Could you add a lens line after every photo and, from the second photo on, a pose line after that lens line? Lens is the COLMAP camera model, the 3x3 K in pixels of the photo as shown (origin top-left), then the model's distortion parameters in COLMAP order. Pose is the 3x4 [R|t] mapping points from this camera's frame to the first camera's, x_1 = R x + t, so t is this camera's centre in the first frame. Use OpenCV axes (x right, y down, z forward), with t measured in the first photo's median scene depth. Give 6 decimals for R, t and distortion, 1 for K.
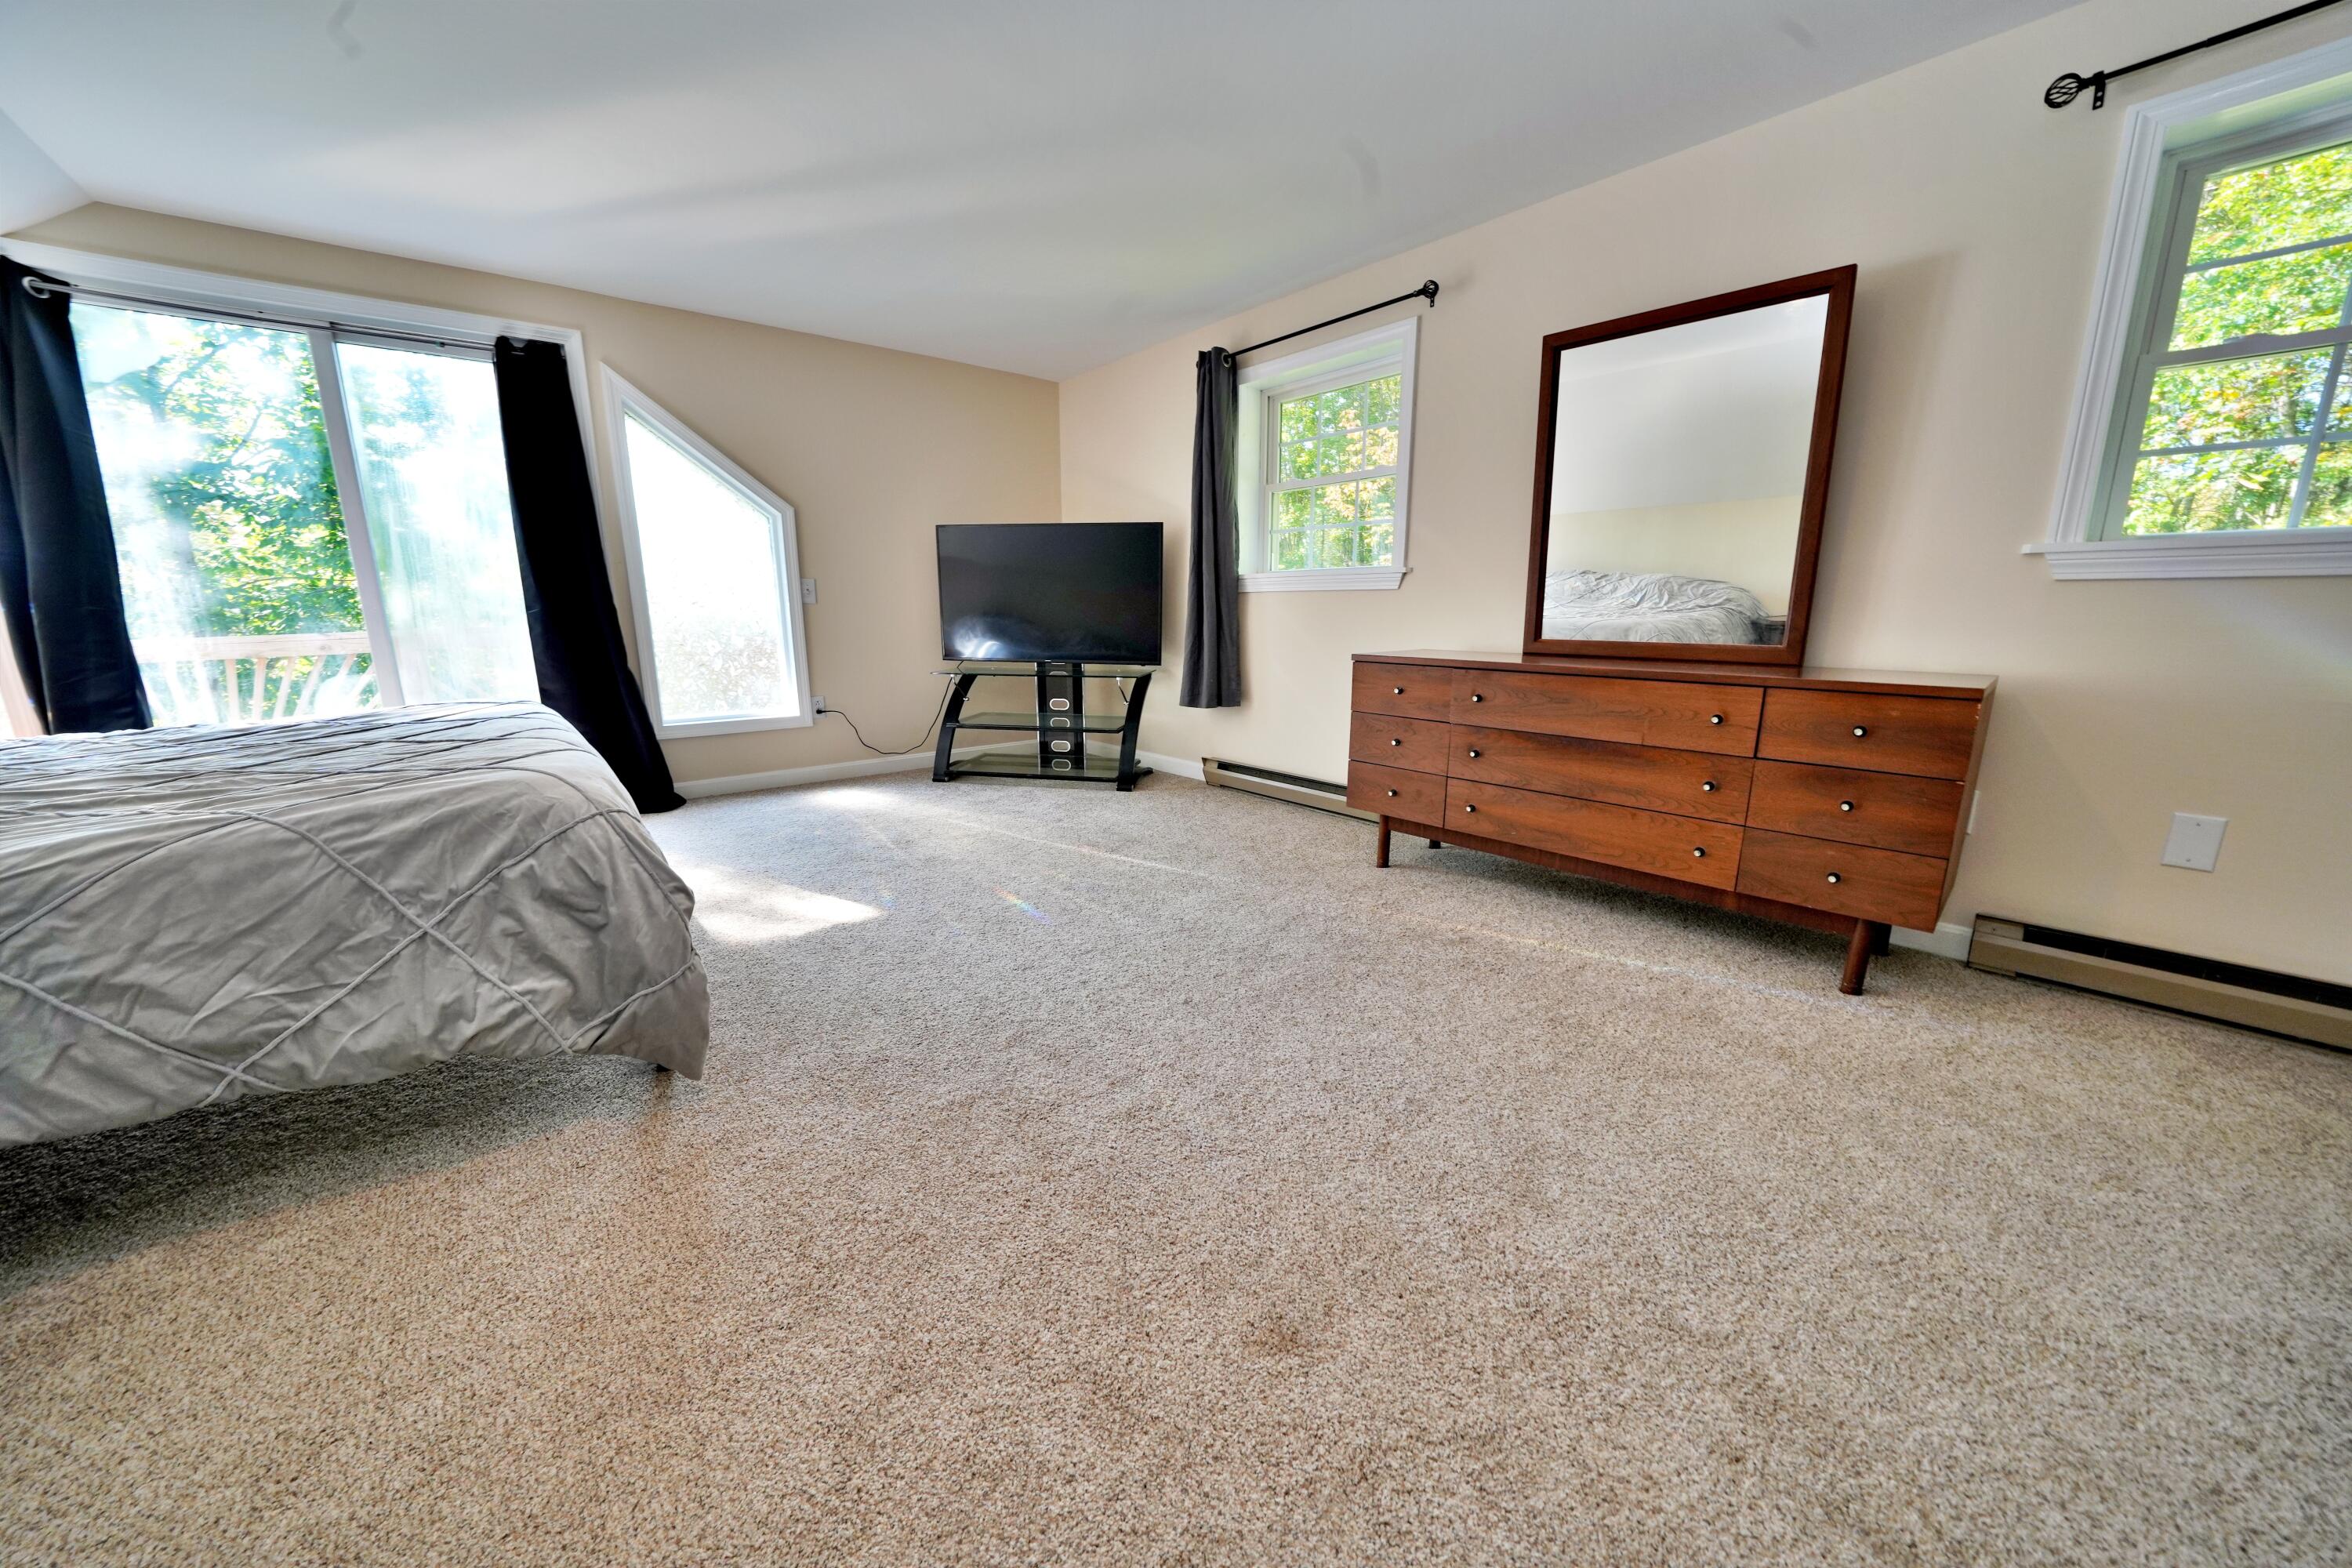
lens RADIAL K [[833.1, 0, 1175.1], [0, 833.1, 789.3], [0, 0, 1]] dist [-0.015831, 0.000378]
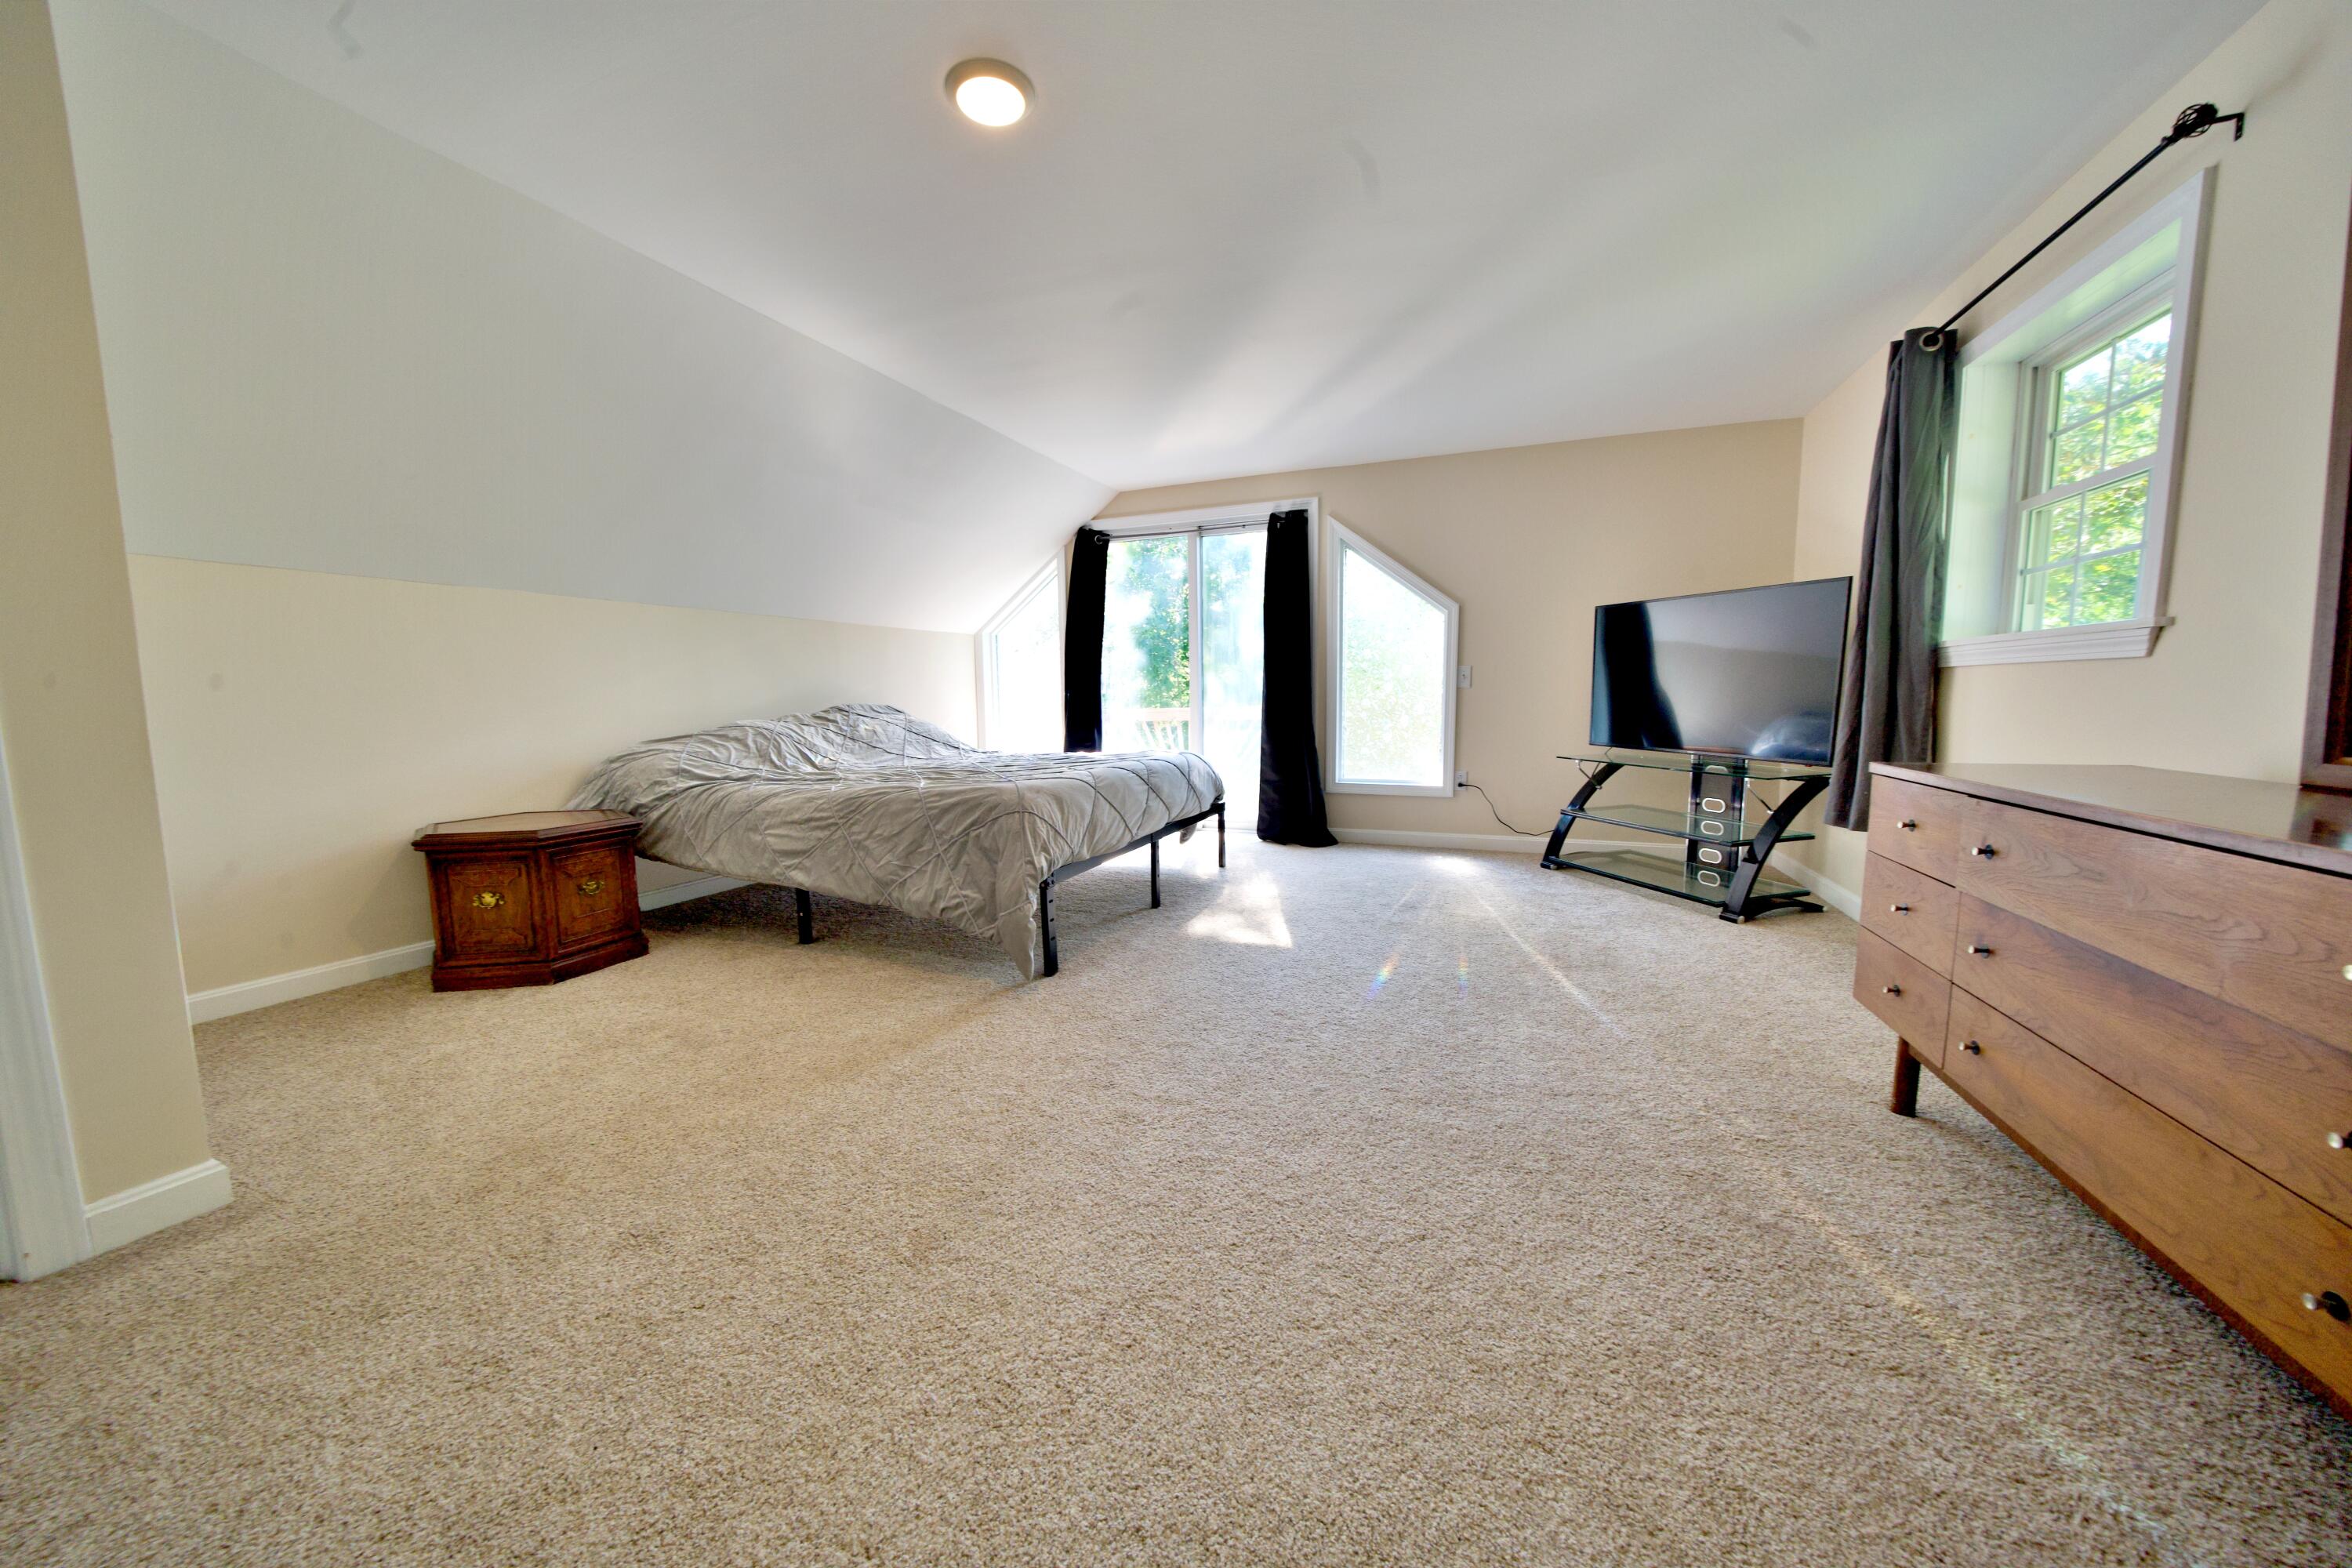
lens RADIAL K [[833.1, 0, 1175.1], [0, 833.1, 789.3], [0, 0, 1]] dist [-0.015831, 0.000378]
pose [[0.459480, 0.099311, -0.882618, 0.528183], [-0.179756, 0.983563, 0.017091, -0.055747], [0.869808, 0.150803, 0.469779, 0.229137]]
